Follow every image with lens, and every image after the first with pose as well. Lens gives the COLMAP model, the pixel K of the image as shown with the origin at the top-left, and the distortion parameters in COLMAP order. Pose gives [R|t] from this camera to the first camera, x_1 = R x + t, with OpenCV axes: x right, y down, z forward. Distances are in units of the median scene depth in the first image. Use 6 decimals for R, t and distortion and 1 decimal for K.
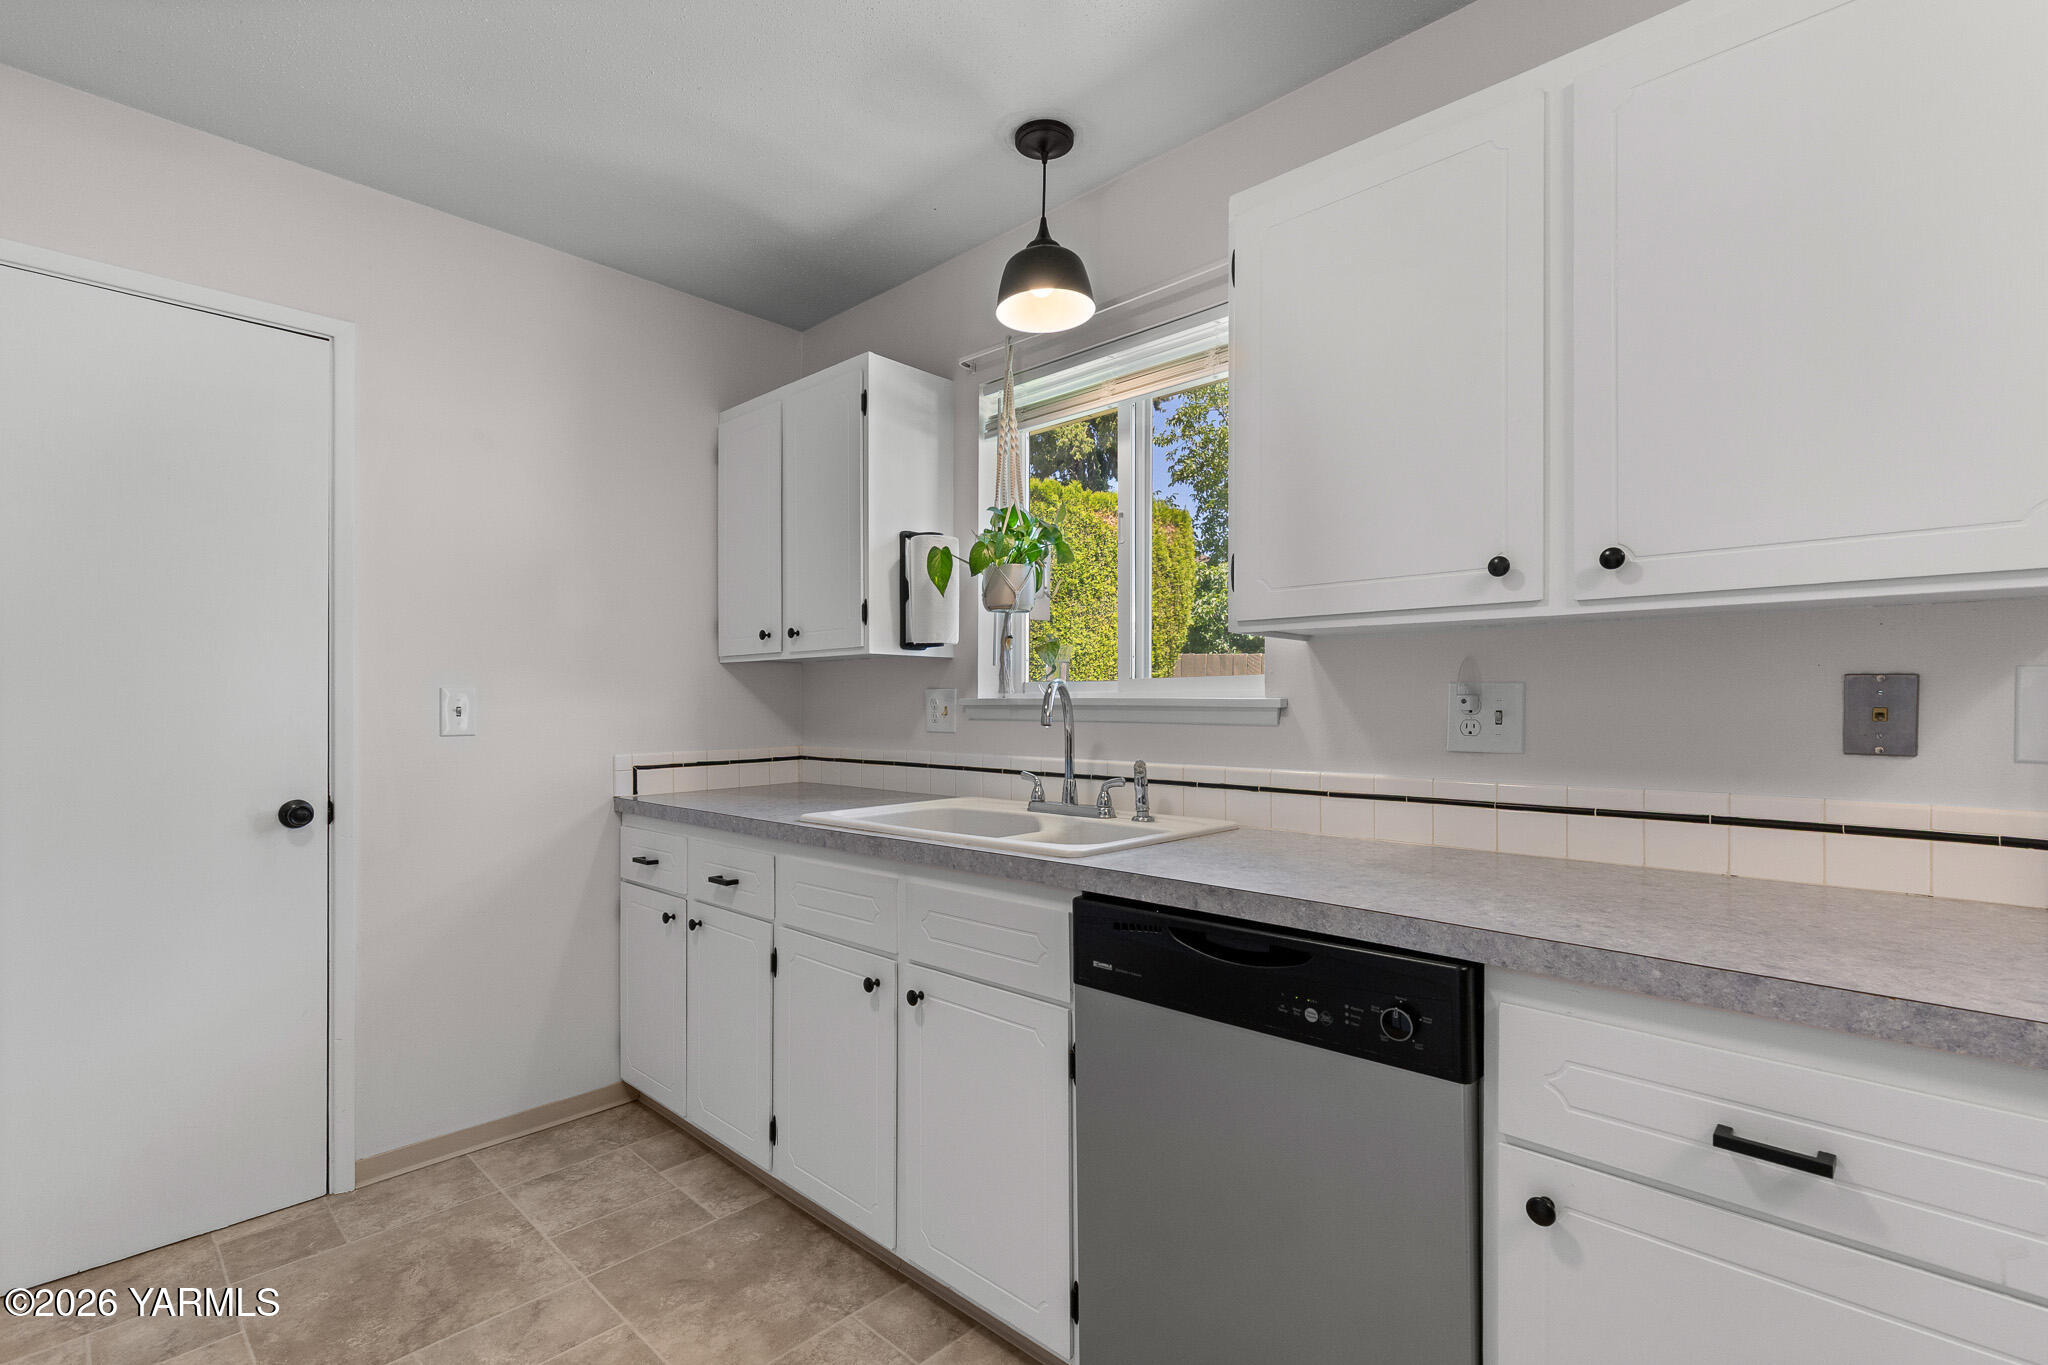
lens RADIAL K [[930.1, 0, 1024.6], [0, 930.1, 703.4], [0, 0, 1]] dist [0.004827, -0.000203]
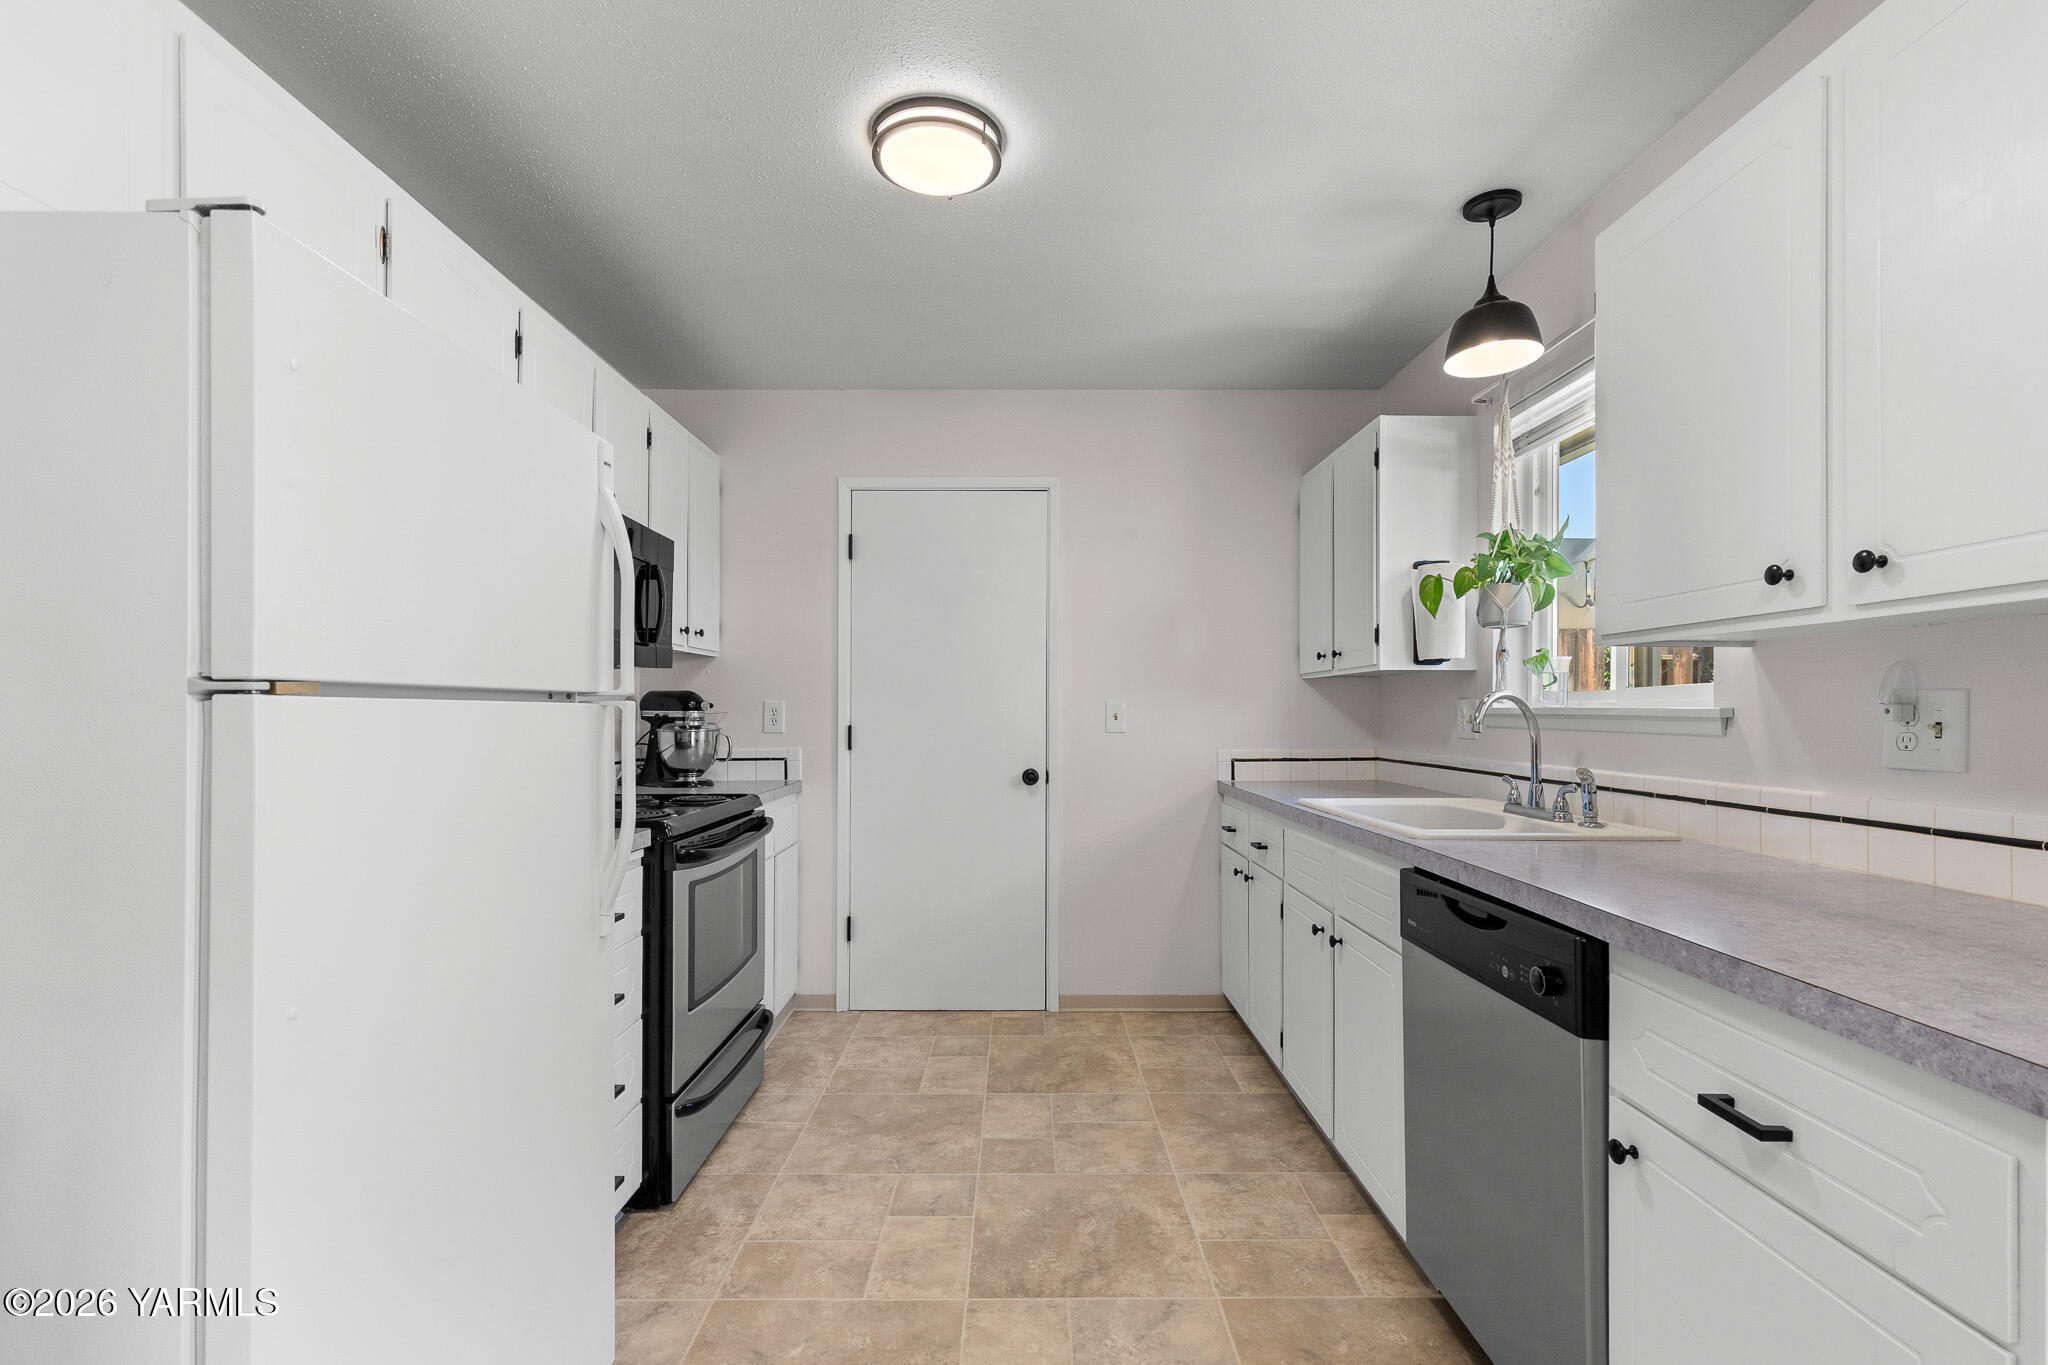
lens RADIAL K [[930.1, 0, 1024.6], [0, 930.1, 703.4], [0, 0, 1]] dist [0.004827, -0.000203]
pose [[0.688619, -0.003891, -0.725113, 0.436875], [-0.002436, 0.999968, -0.007679, -0.000695], [0.725119, 0.007054, 0.688587, -0.165198]]
